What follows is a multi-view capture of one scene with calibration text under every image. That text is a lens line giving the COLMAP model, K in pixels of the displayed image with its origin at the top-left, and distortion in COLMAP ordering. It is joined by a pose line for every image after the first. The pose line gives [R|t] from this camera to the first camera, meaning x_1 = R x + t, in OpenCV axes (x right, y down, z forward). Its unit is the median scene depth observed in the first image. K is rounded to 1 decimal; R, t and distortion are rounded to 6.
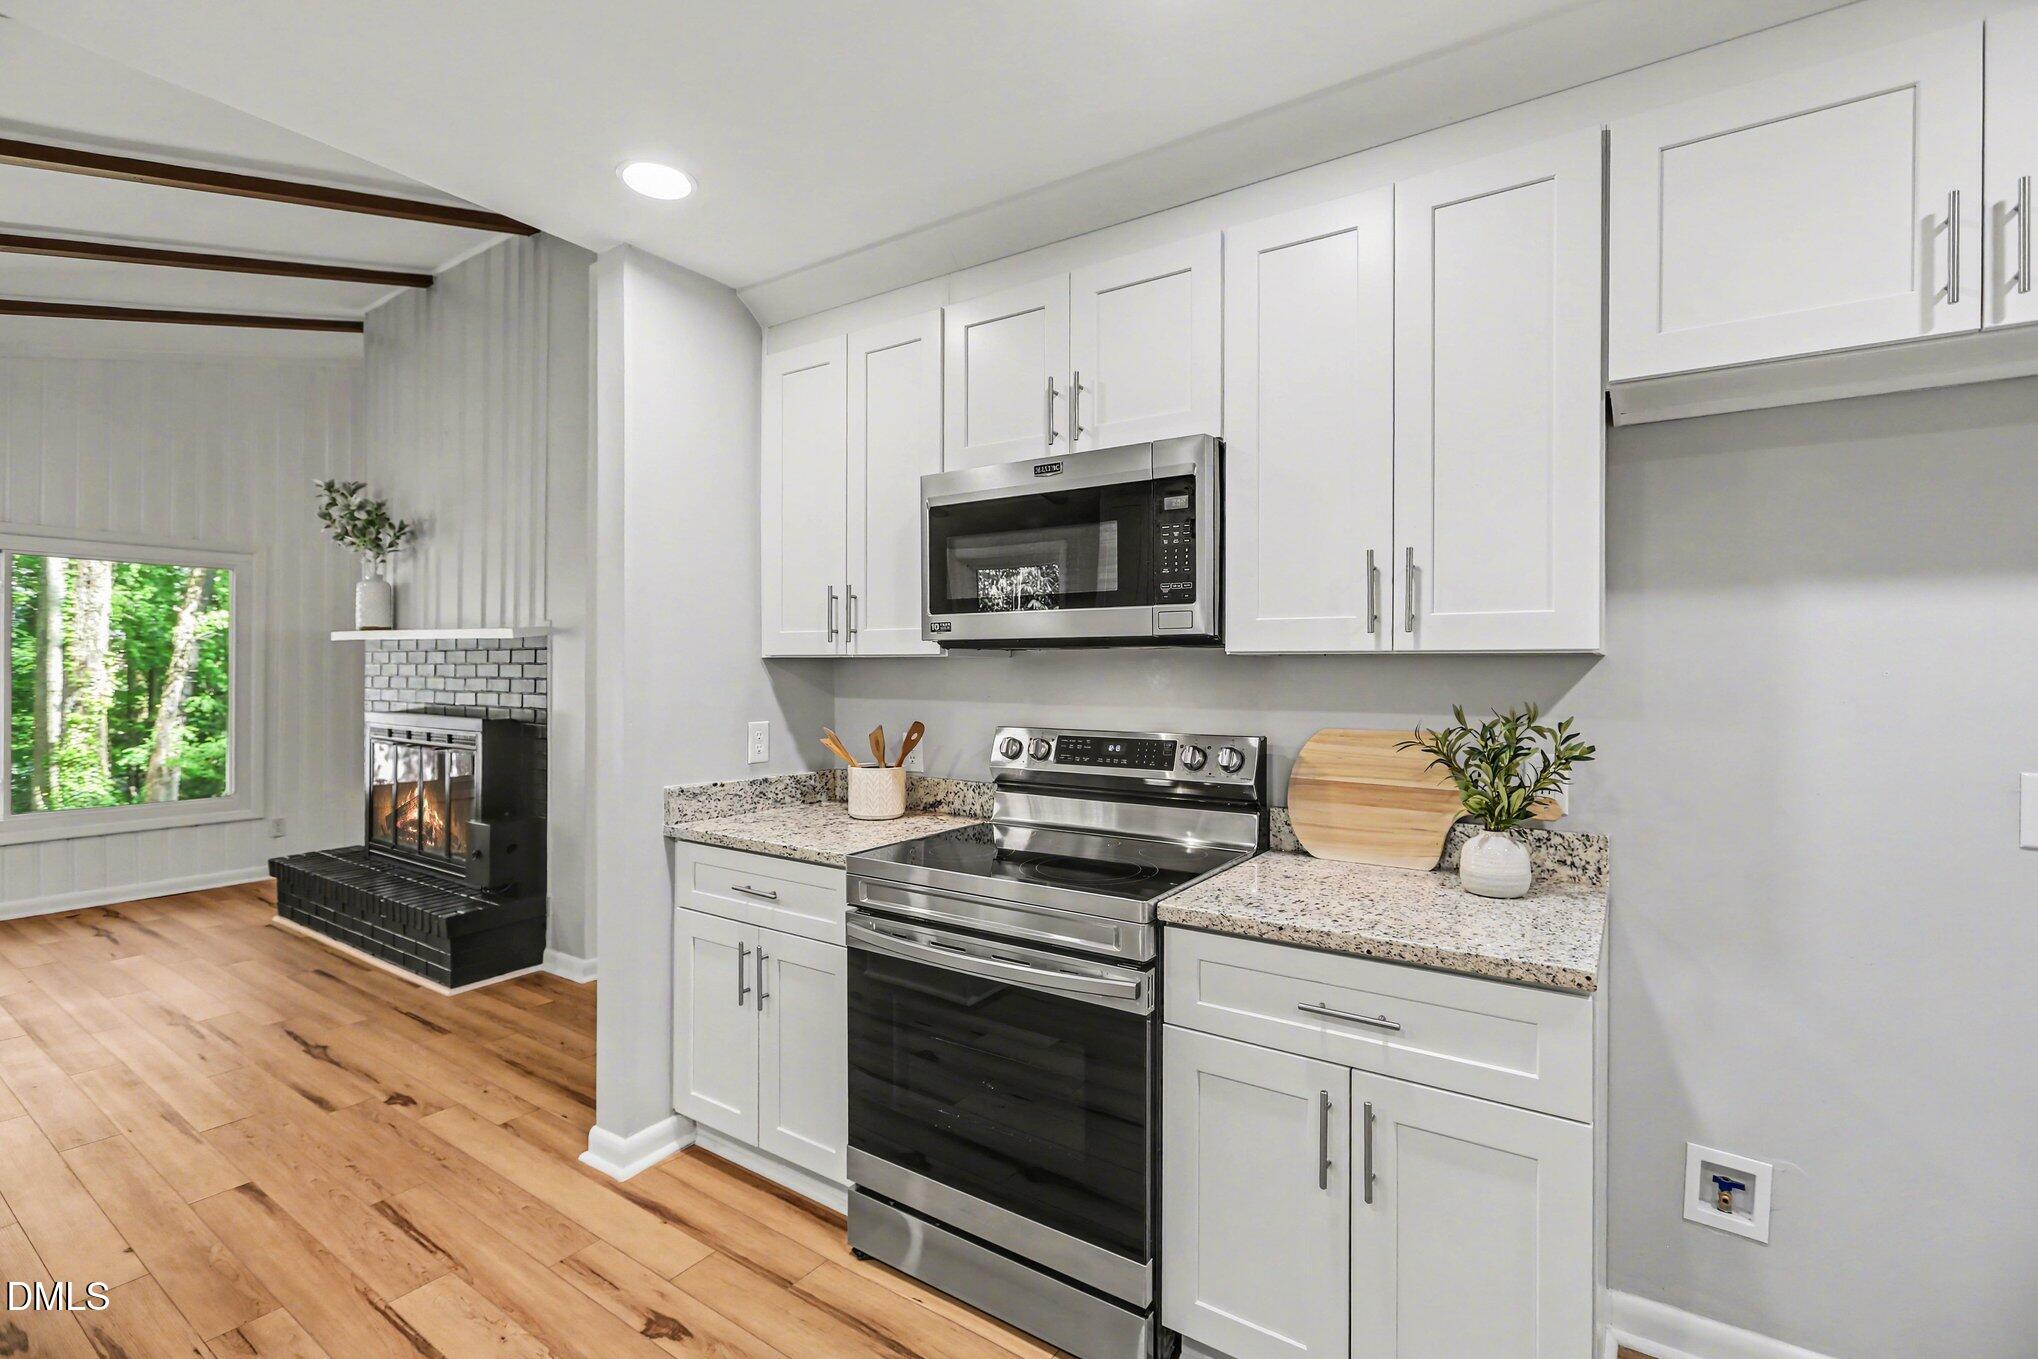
lens RADIAL K [[922.1, 0, 1019.0], [0, 922.1, 679.5], [0, 0, 1]] dist [-0.000236, 0.000163]
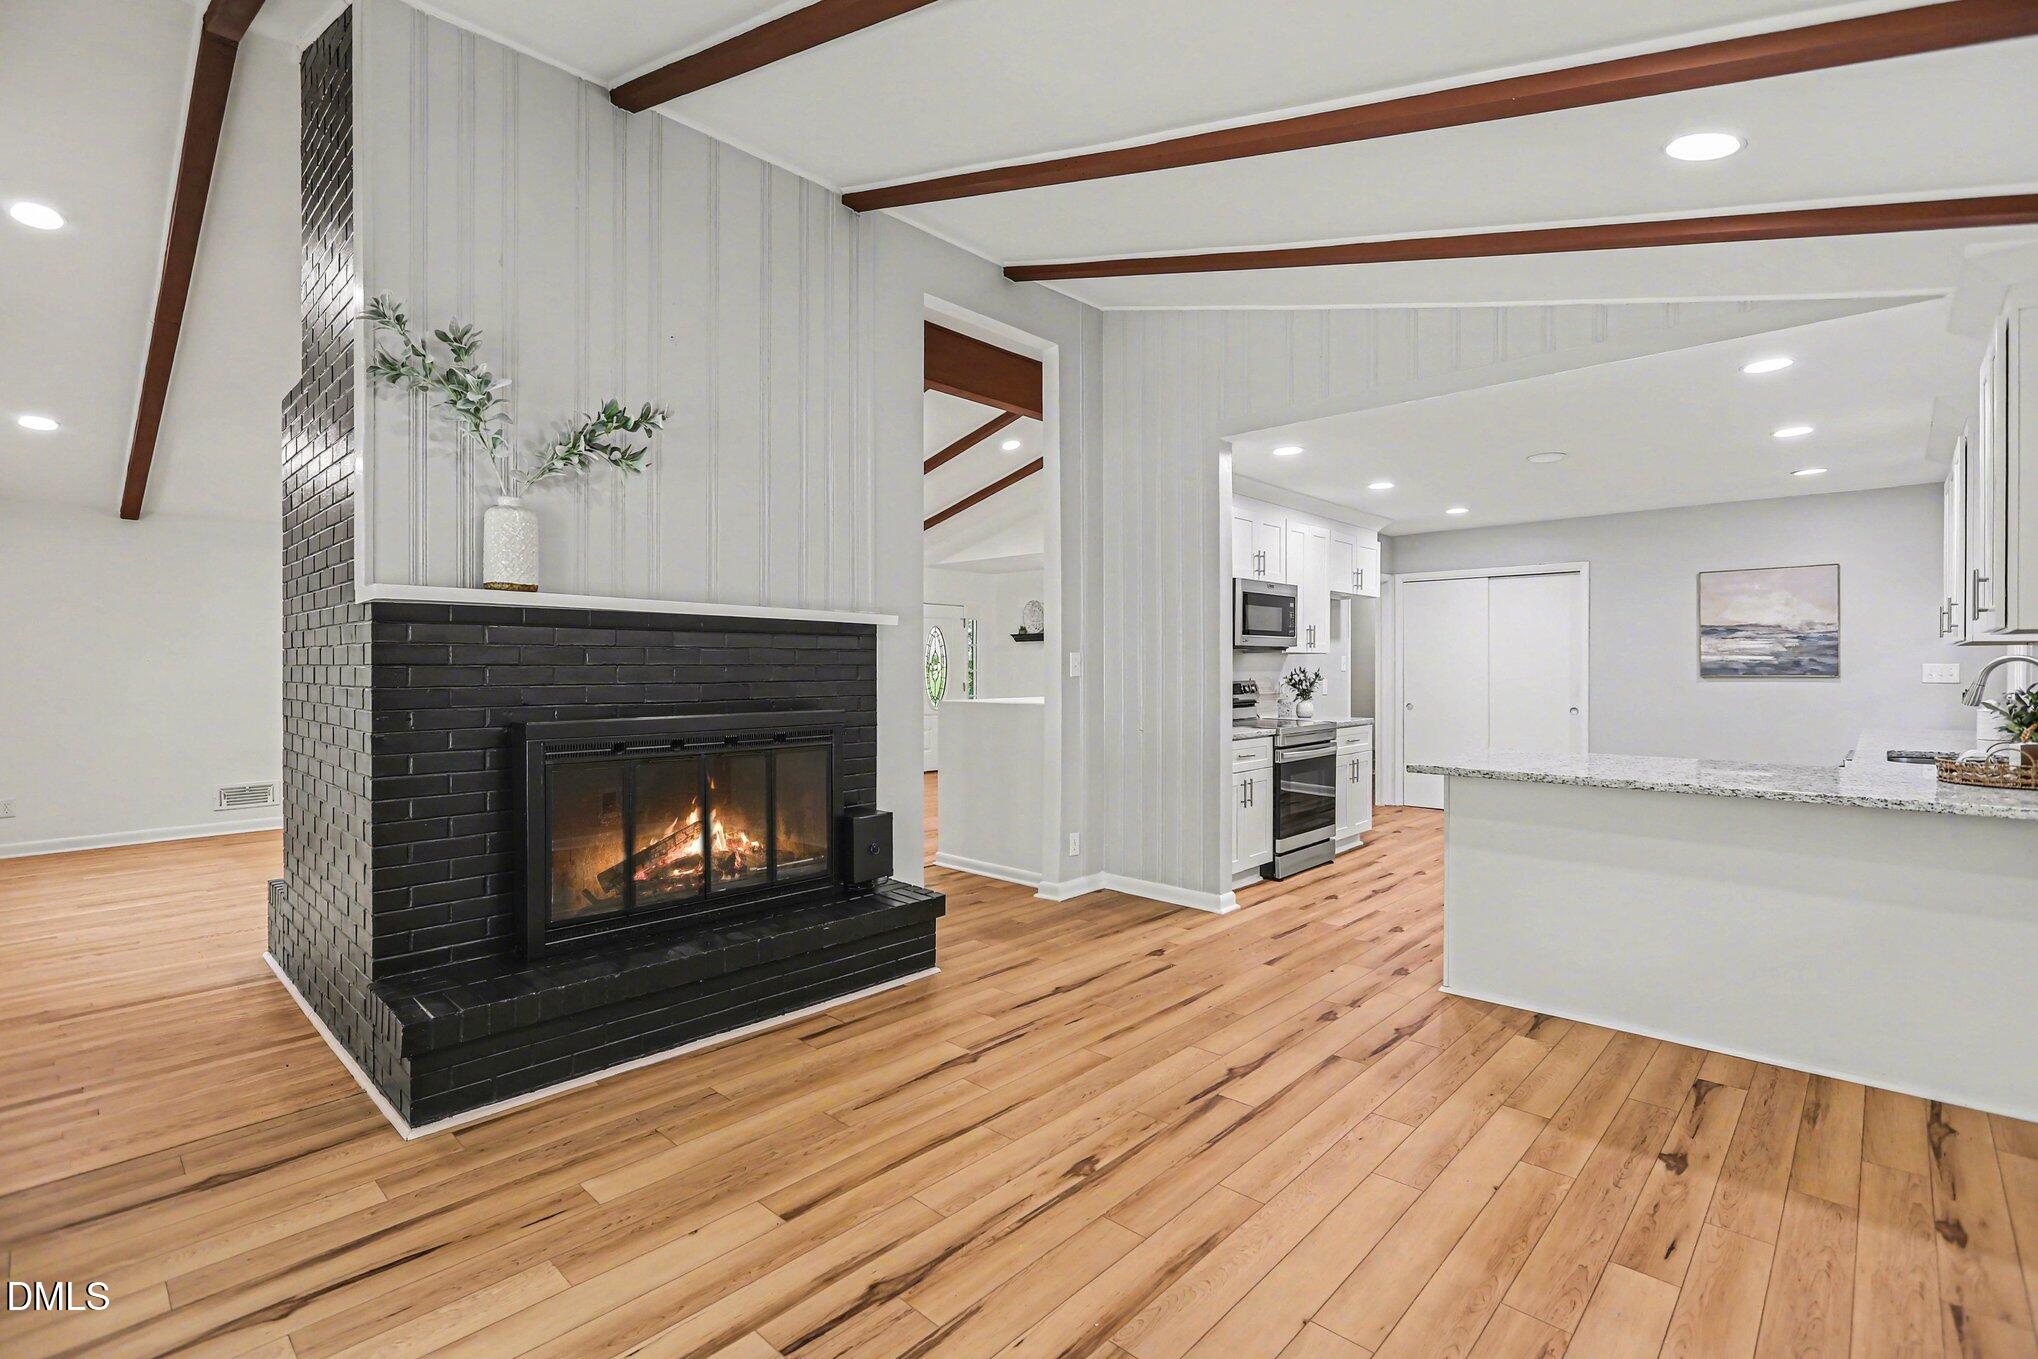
lens RADIAL K [[922.1, 0, 1019.0], [0, 922.1, 679.5], [0, 0, 1]] dist [-0.000236, 0.000163]
pose [[0.148664, -0.016400, 0.988752, -1.901419], [0.009811, 0.999838, 0.015109, 0.002417], [-0.988839, 0.007455, 0.148801, 0.889150]]
